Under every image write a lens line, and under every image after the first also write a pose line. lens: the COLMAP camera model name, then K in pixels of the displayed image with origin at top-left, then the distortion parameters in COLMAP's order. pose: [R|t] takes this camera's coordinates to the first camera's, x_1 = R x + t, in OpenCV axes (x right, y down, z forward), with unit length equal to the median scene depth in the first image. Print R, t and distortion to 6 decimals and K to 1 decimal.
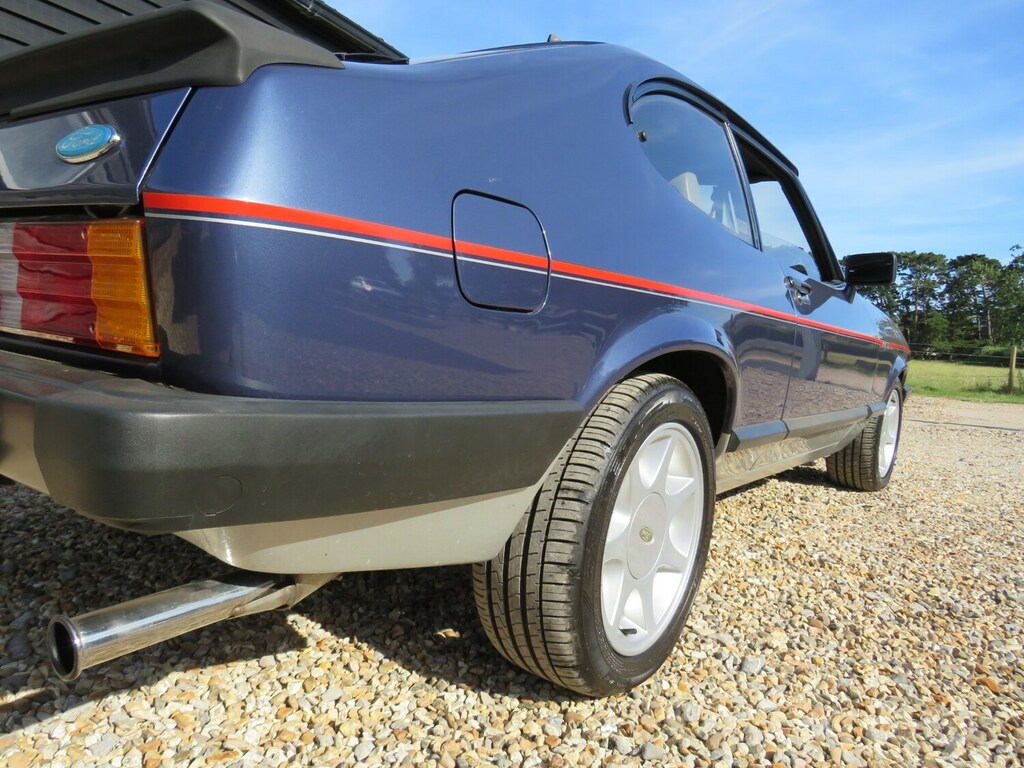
lens RADIAL K [[716.0, 0, 504.0], [0, 716.0, 390.4], [0, 0, 1]] dist [-0.031534, 0.019396]
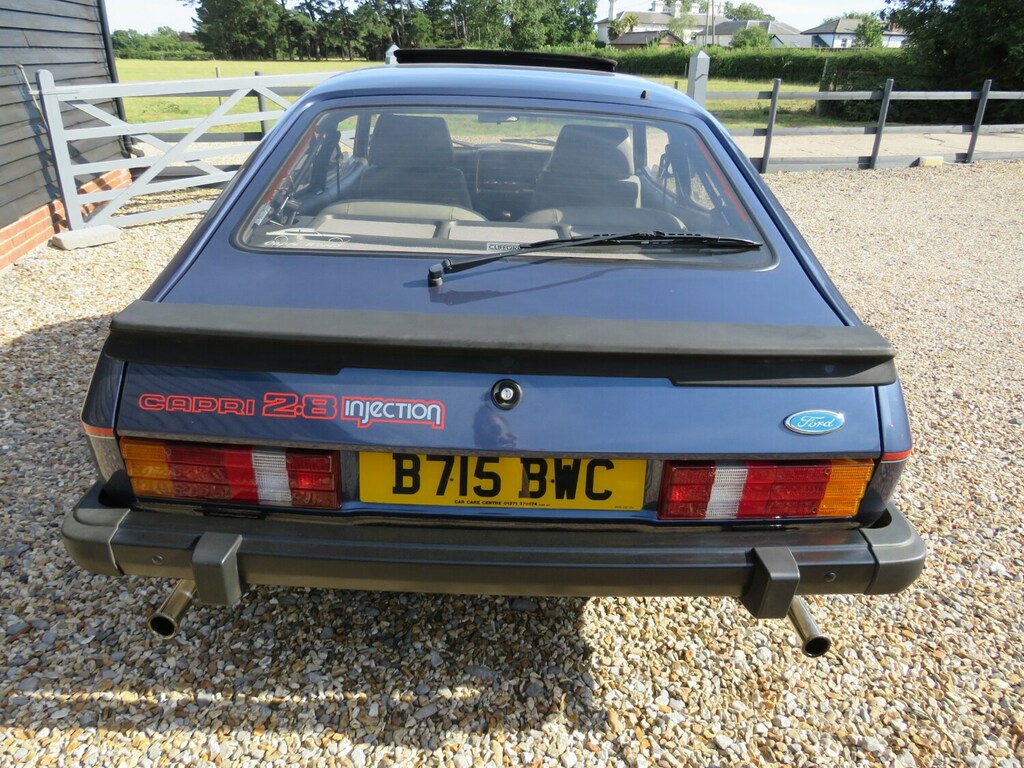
lens RADIAL K [[716.0, 0, 499.4], [0, 716.0, 379.6], [0, 0, 1]] dist [-0.031534, 0.019396]
pose [[0.792788, -0.293091, 0.534401, -1.274506], [0.079474, 0.919014, 0.386131, -0.716141], [-0.604293, -0.263649, 0.751877, 0.093995]]
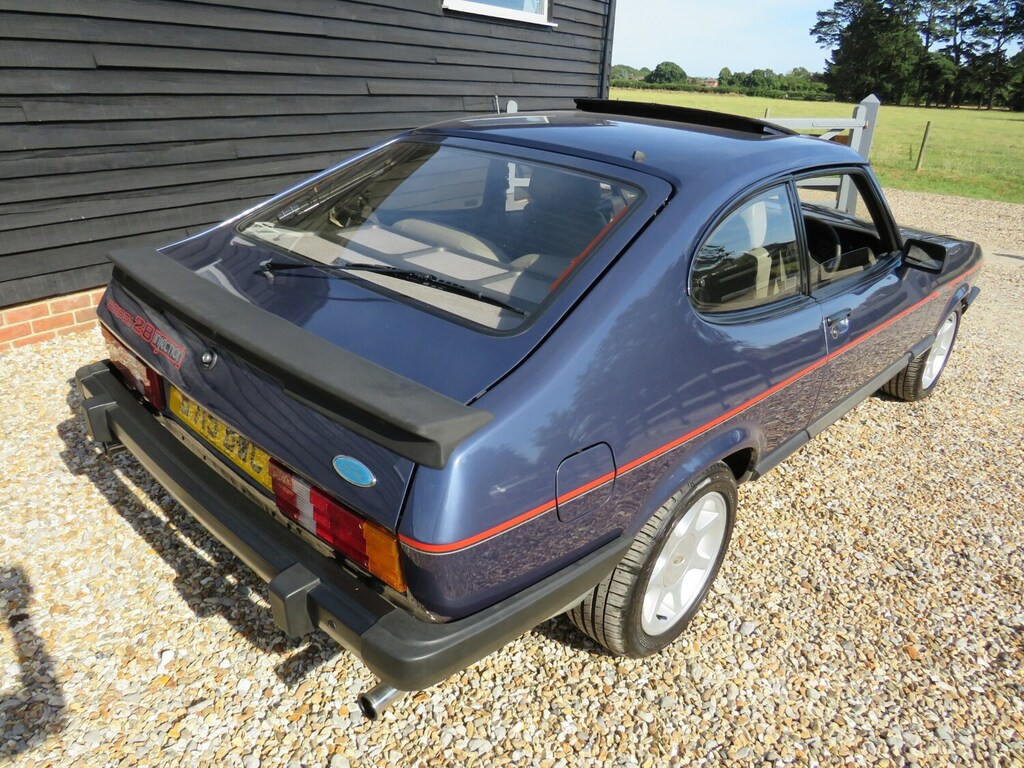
lens RADIAL K [[716.0, 0, 505.7], [0, 716.0, 384.1], [0, 0, 1]] dist [-0.031534, 0.019396]
pose [[0.993527, 0.031135, -0.109243, -0.008722], [0.004965, 0.948881, 0.315595, -0.669782], [0.113485, -0.314094, 0.942585, -0.355509]]
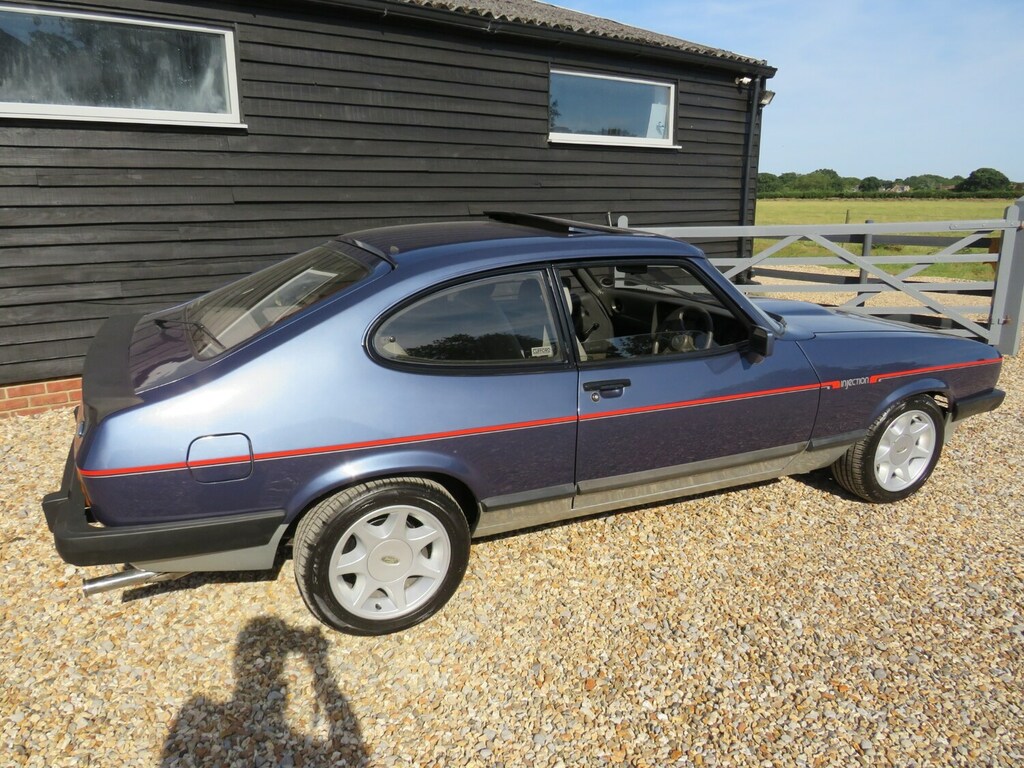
lens RADIAL K [[716.0, 0, 508.7], [0, 716.0, 385.3], [0, 0, 1]] dist [-0.031534, 0.019396]
pose [[0.882932, 0.061659, -0.465435, 1.428193], [0.017628, 0.986286, 0.164099, -0.595707], [0.469170, -0.153093, 0.869737, -0.439459]]
